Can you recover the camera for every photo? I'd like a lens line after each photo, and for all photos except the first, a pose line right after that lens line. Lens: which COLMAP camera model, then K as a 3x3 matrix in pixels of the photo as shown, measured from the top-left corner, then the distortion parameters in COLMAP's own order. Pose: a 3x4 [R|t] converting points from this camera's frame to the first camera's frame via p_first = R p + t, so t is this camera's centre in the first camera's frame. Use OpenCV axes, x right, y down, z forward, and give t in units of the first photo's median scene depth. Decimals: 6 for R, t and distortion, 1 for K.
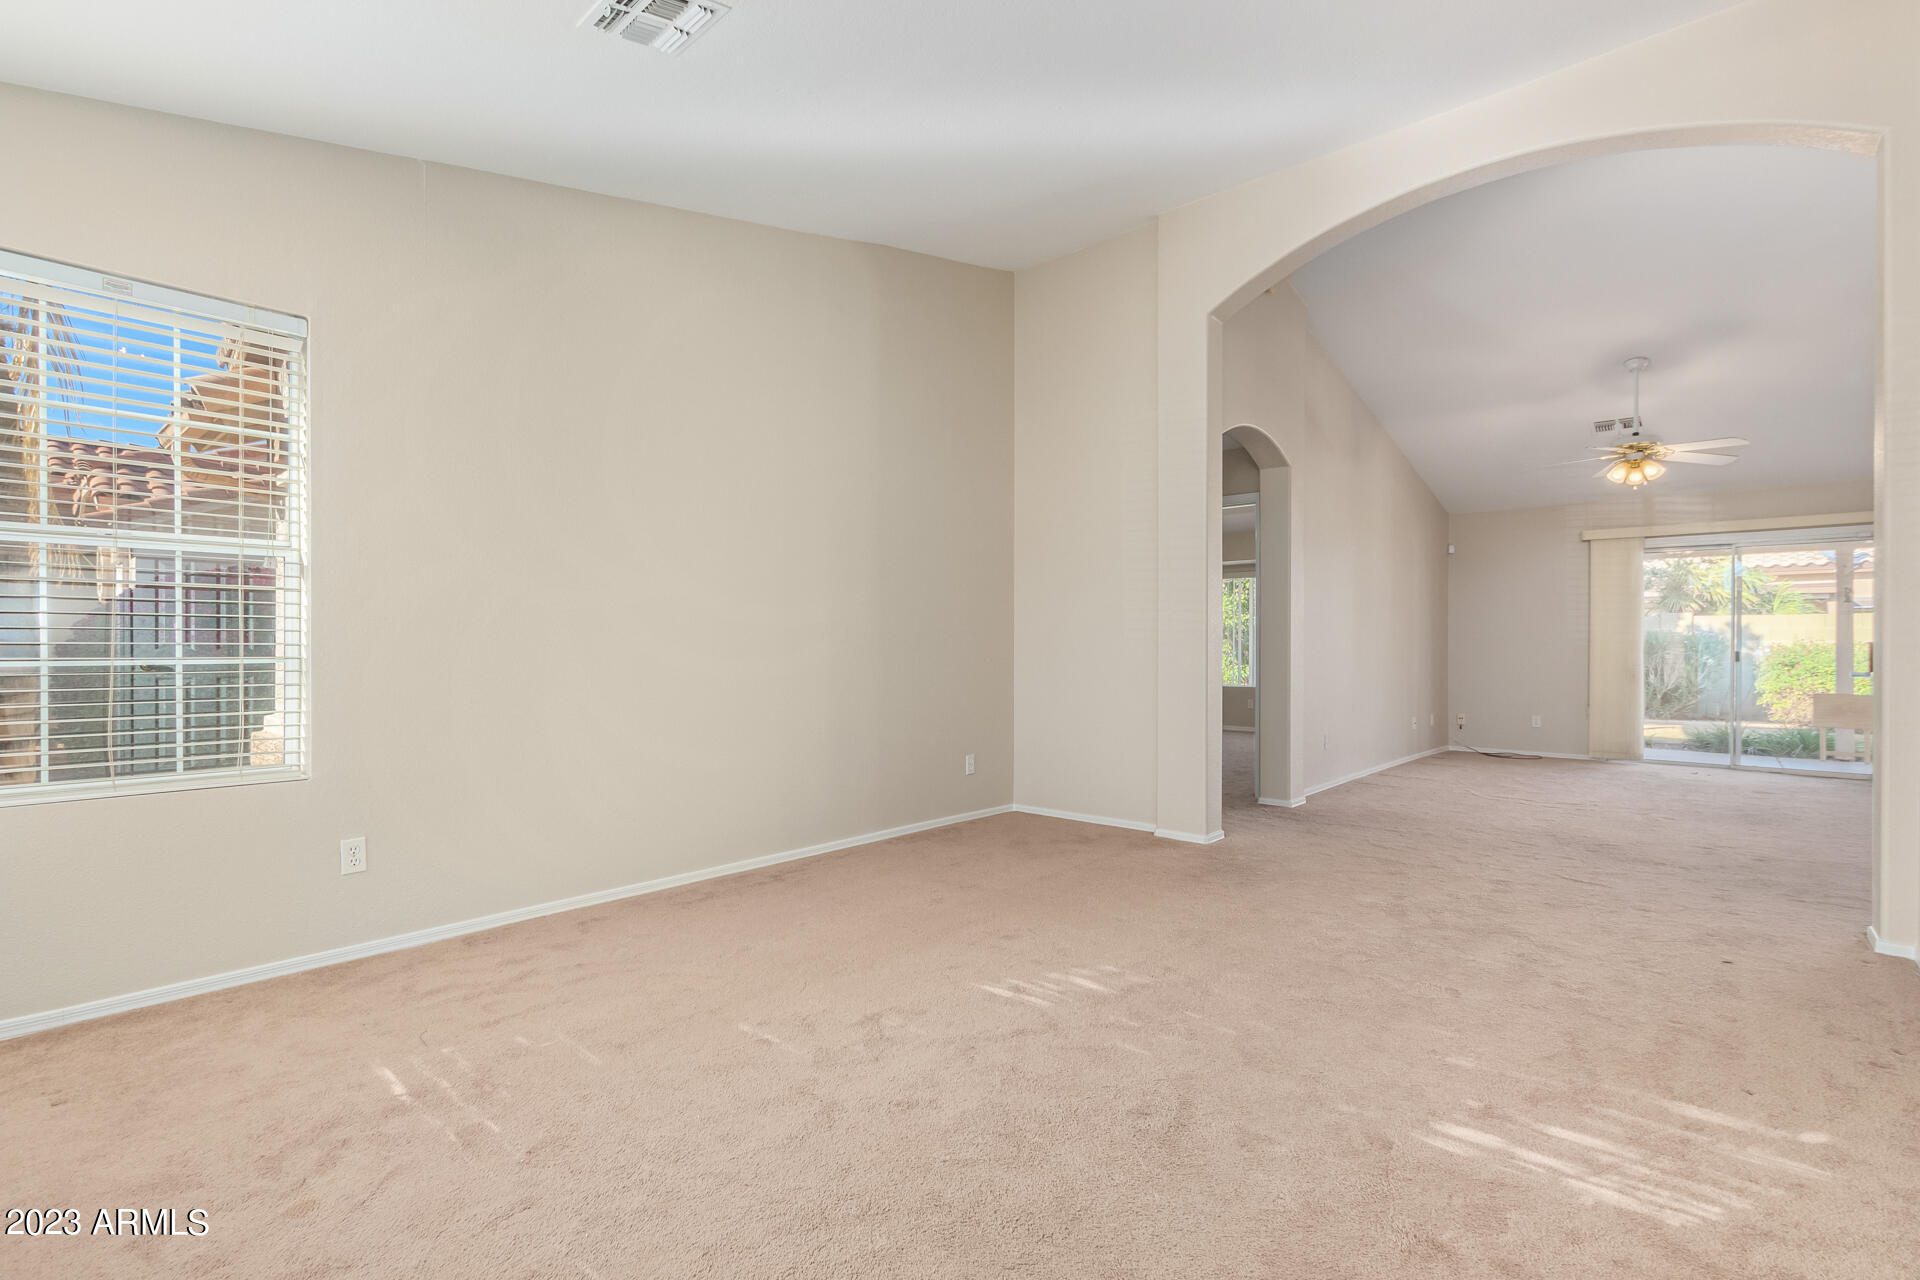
lens RADIAL K [[886.5, 0, 965.3], [0, 886.5, 642.9], [0, 0, 1]] dist [0.003549, 0.000009]
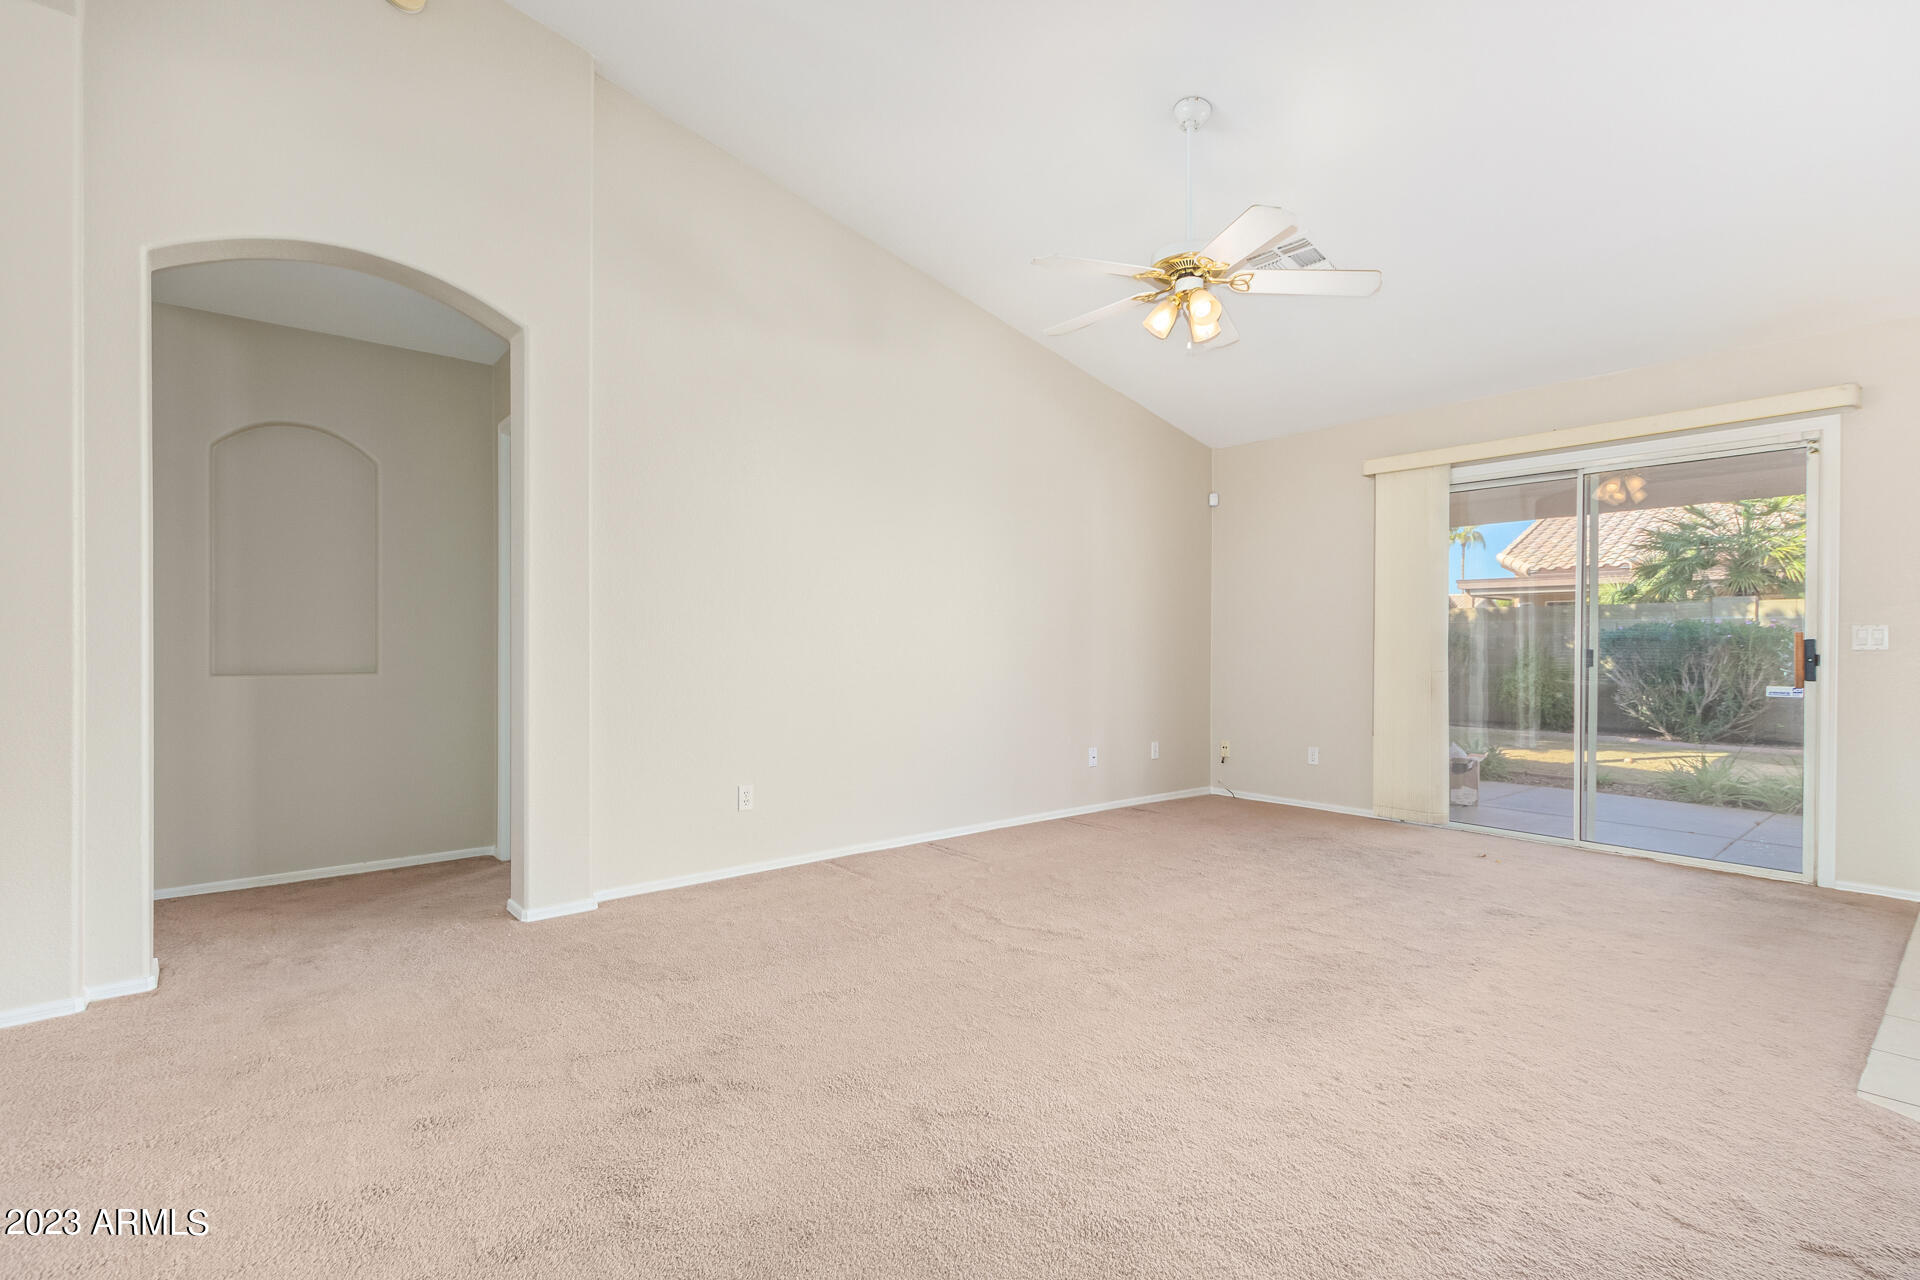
lens RADIAL K [[886.5, 0, 956.3], [0, 886.5, 641.5], [0, 0, 1]] dist [0.003549, 0.000009]
pose [[0.988193, 0.004837, -0.153137, 0.458631], [-0.003452, 0.999951, 0.009308, -0.001765], [0.153175, -0.008670, 0.988161, 0.296190]]
